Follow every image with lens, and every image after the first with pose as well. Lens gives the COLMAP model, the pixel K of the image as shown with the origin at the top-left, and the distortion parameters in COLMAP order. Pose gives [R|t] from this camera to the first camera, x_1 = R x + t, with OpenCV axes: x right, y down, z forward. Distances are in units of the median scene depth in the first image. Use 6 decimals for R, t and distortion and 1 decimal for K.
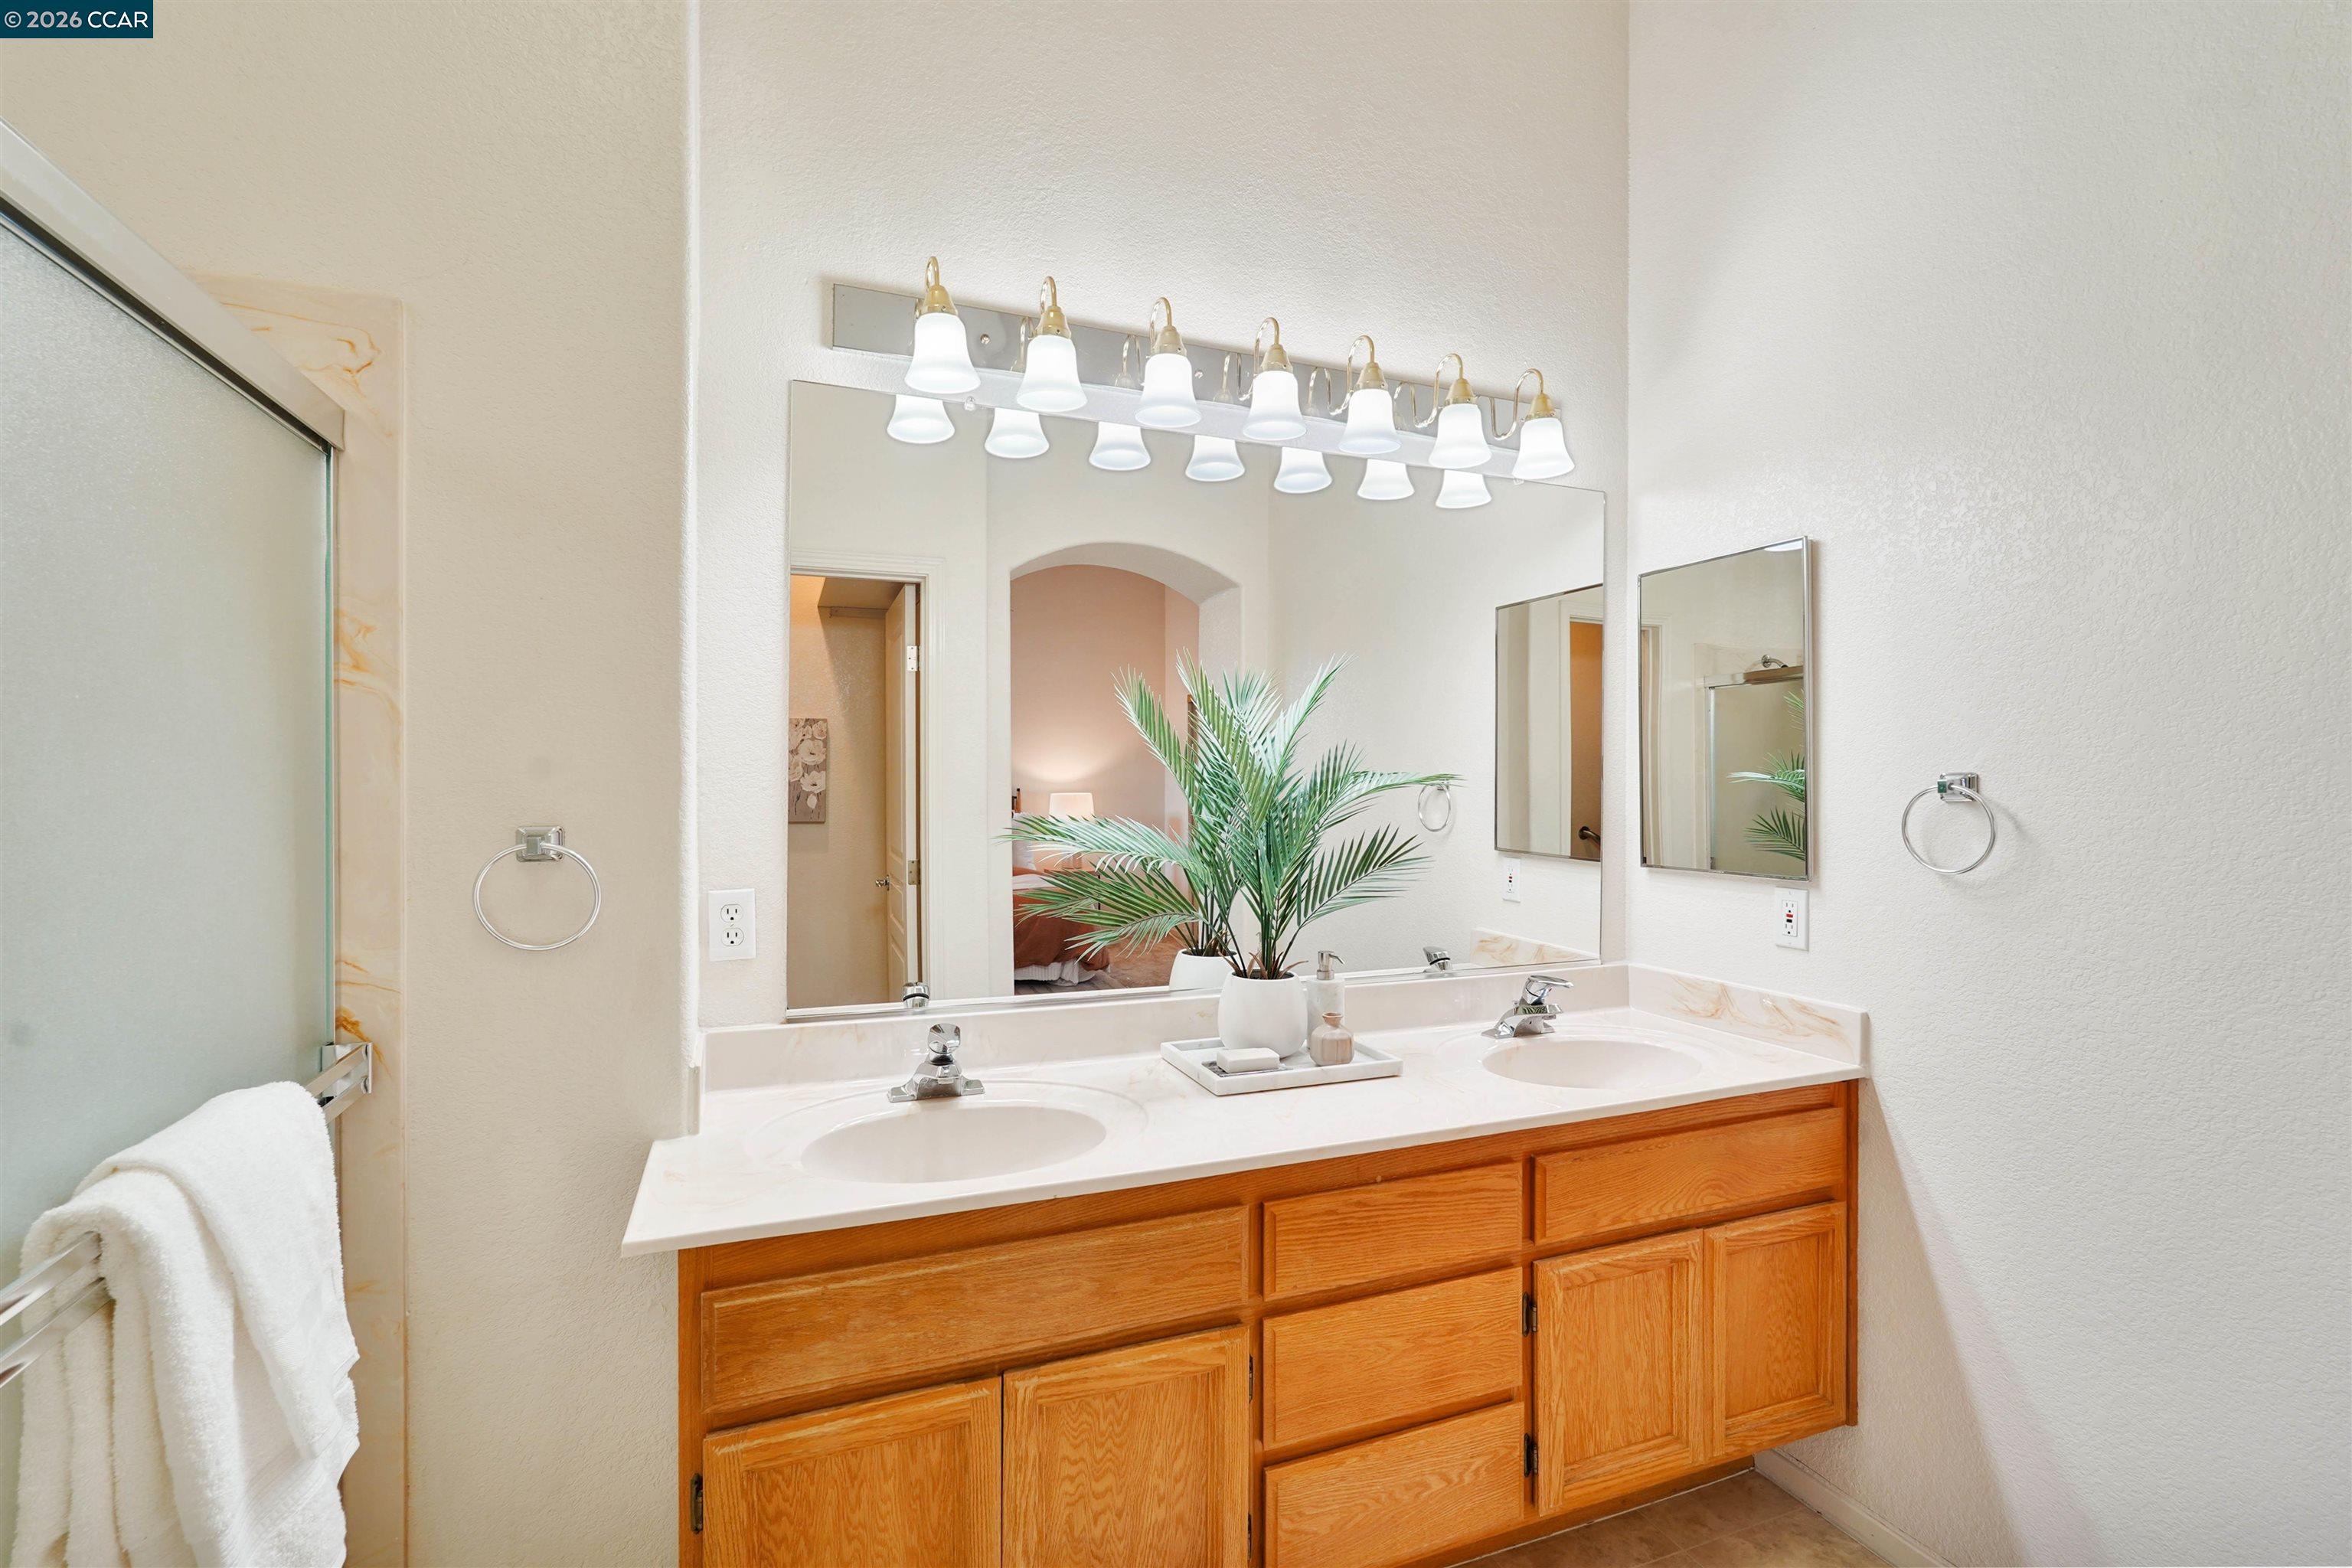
lens RADIAL K [[1065.9, 0, 1165.6], [0, 1065.9, 796.6], [0, 0, 1]] dist [-0.009827, 0.005982]
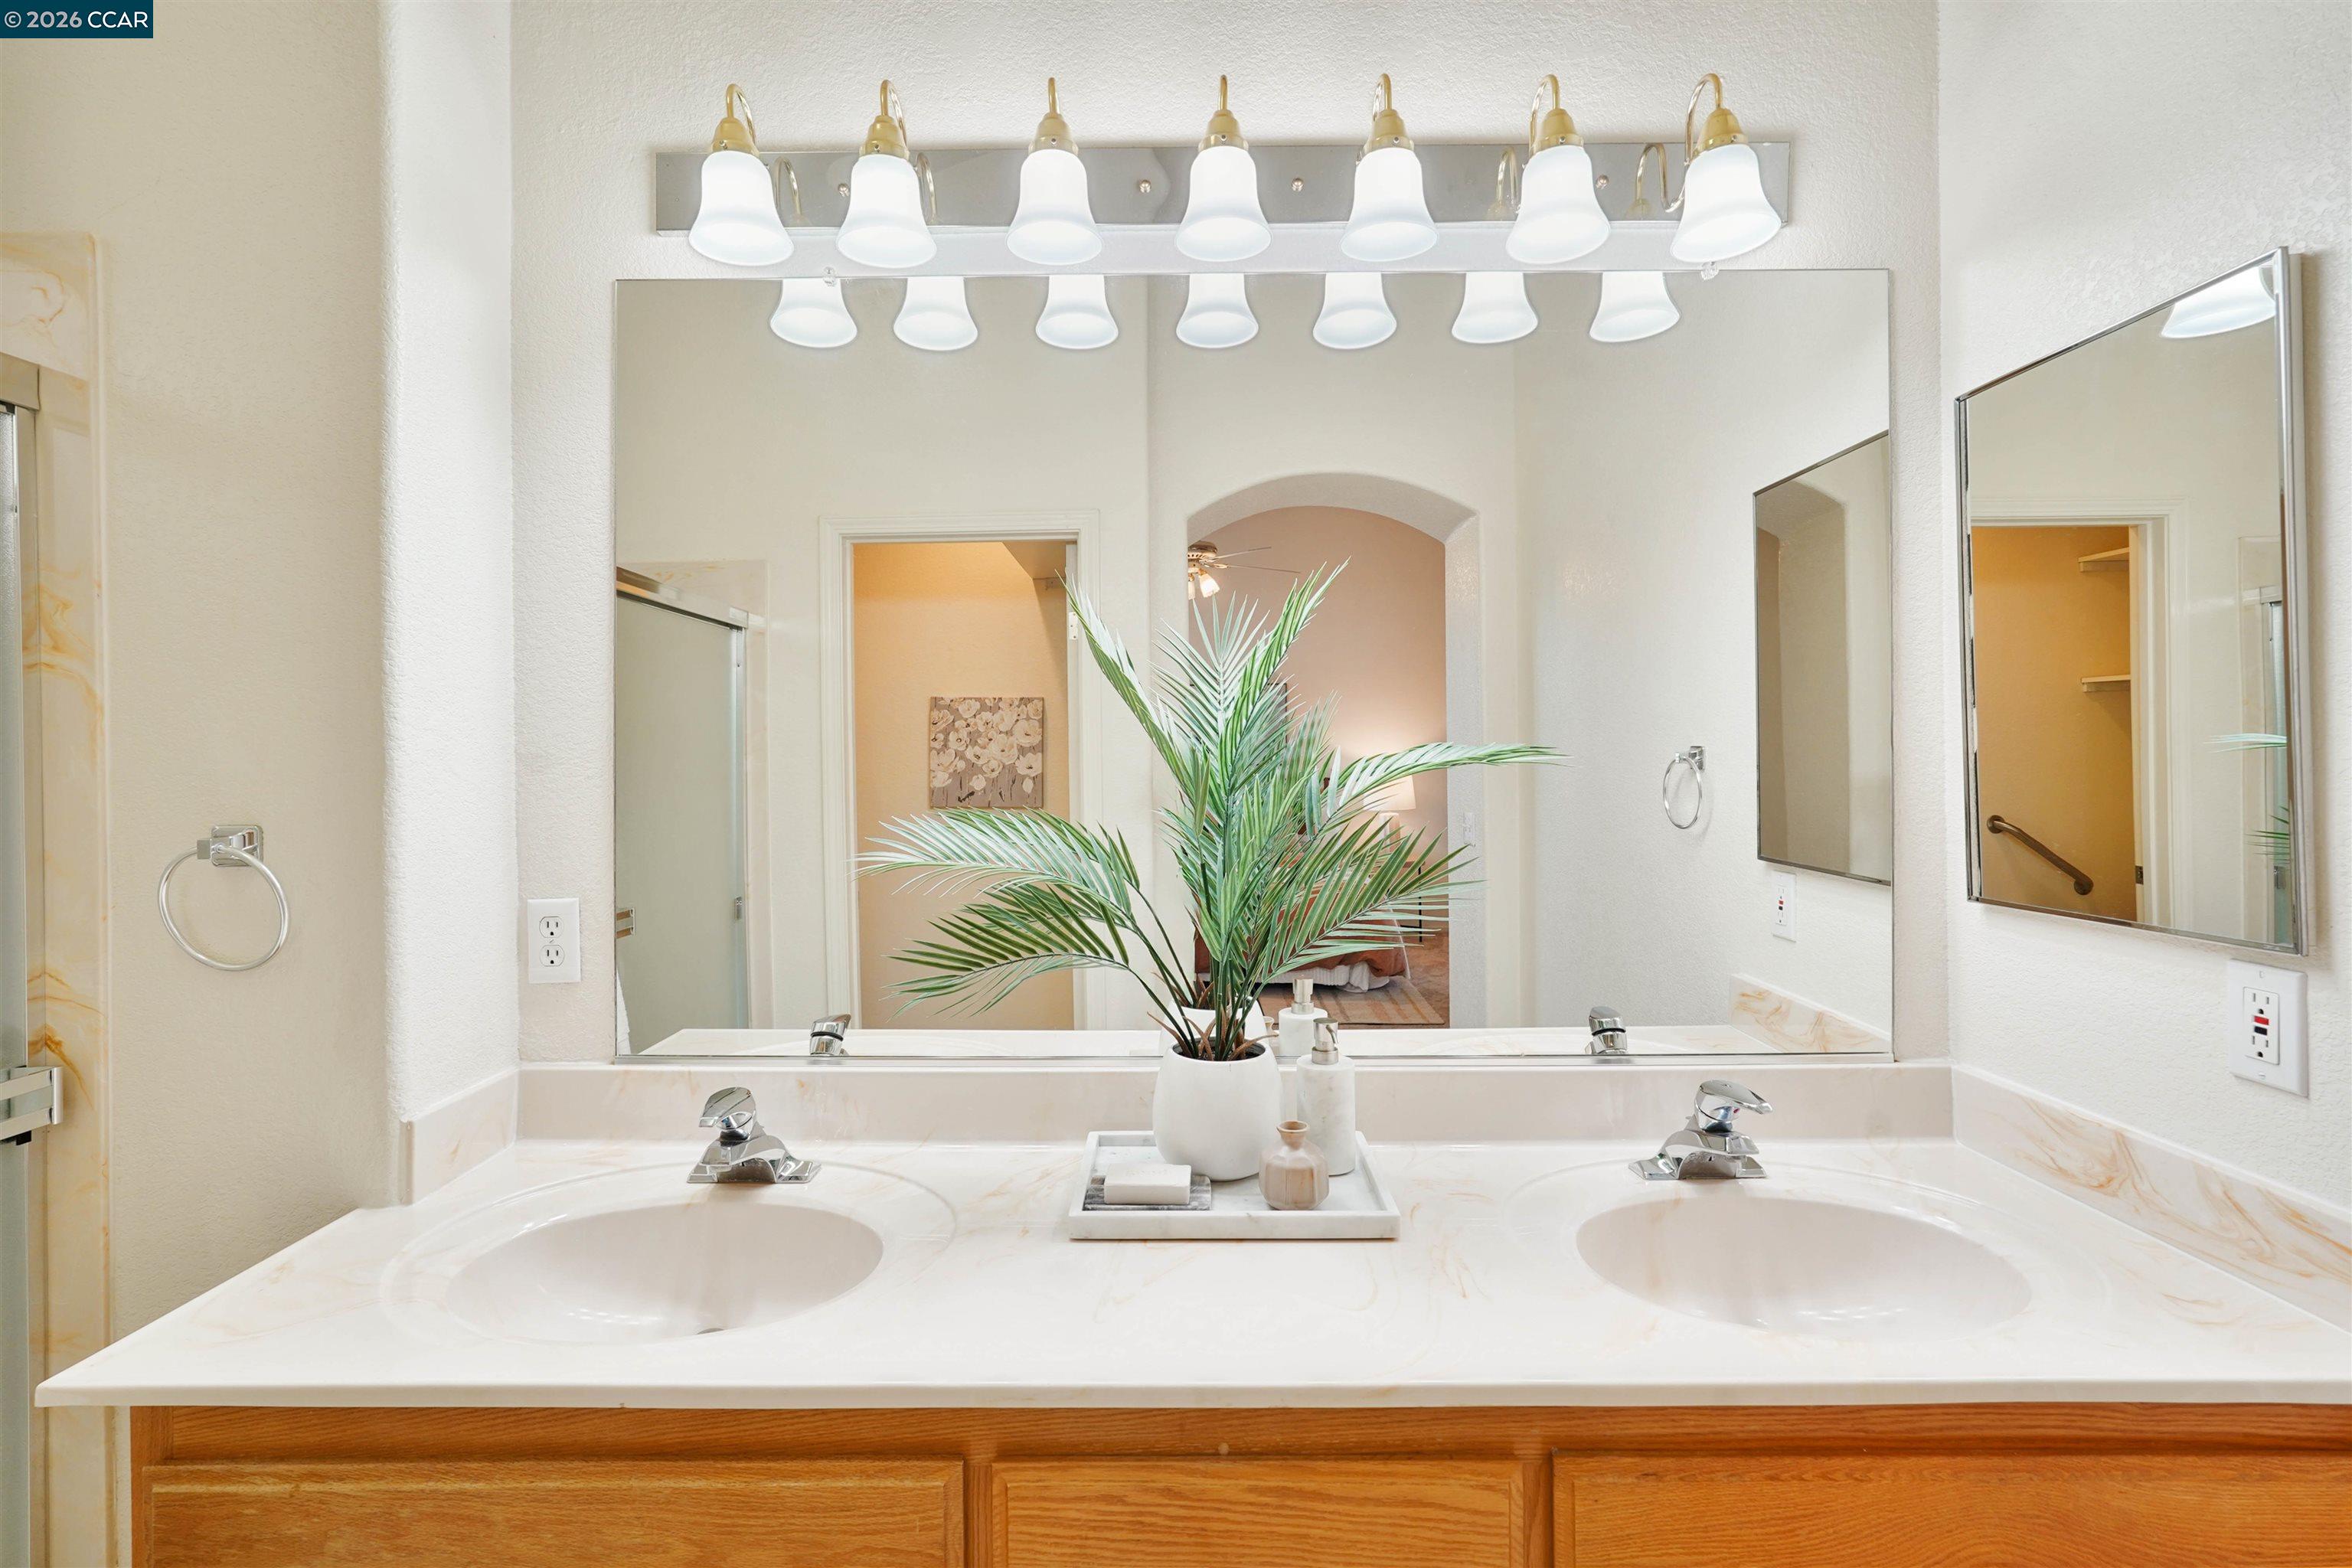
lens RADIAL K [[1065.9, 0, 1176.4], [0, 1065.9, 763.8], [0, 0, 1]] dist [-0.009827, 0.005982]
pose [[0.926015, -0.010492, -0.377342, 0.359929], [0.006382, 0.999906, -0.012142, -0.005207], [0.377434, 0.008835, 0.925994, 0.409935]]
